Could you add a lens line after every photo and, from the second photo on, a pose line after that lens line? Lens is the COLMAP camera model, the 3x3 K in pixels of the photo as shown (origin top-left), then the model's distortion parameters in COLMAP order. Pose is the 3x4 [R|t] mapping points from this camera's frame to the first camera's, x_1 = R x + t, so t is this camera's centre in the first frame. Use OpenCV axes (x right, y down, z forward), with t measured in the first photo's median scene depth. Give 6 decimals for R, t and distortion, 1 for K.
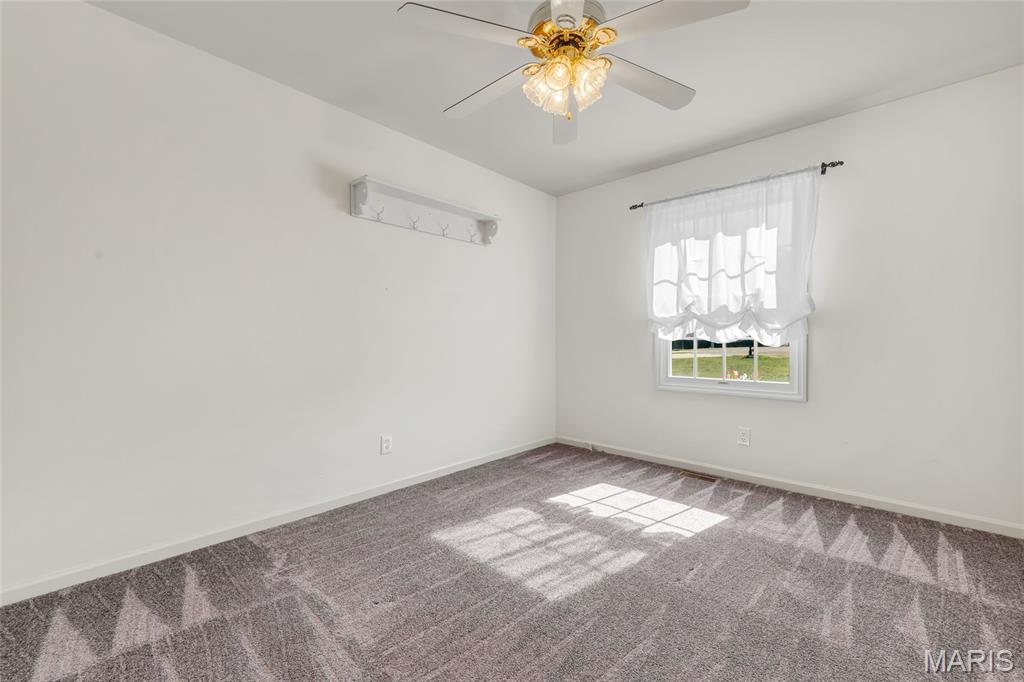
lens RADIAL K [[421.1, 0, 512.0], [0, 421.1, 341.0], [0, 0, 1]] dist [0.002918, 0.000380]
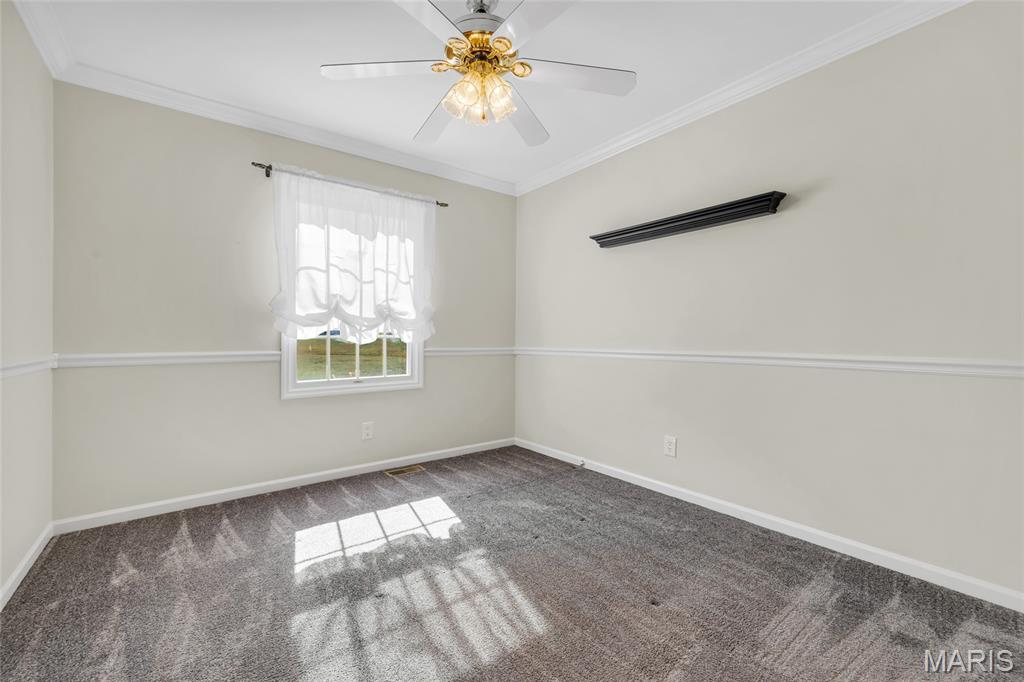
lens RADIAL K [[421.1, 0, 512.0], [0, 421.1, 341.0], [0, 0, 1]] dist [0.002918, 0.000380]
pose [[0.165374, 0.003319, 0.986225, -0.453075], [0.009300, 0.999945, -0.004925, 0.014563], [-0.986187, 0.009986, 0.165334, 0.521663]]
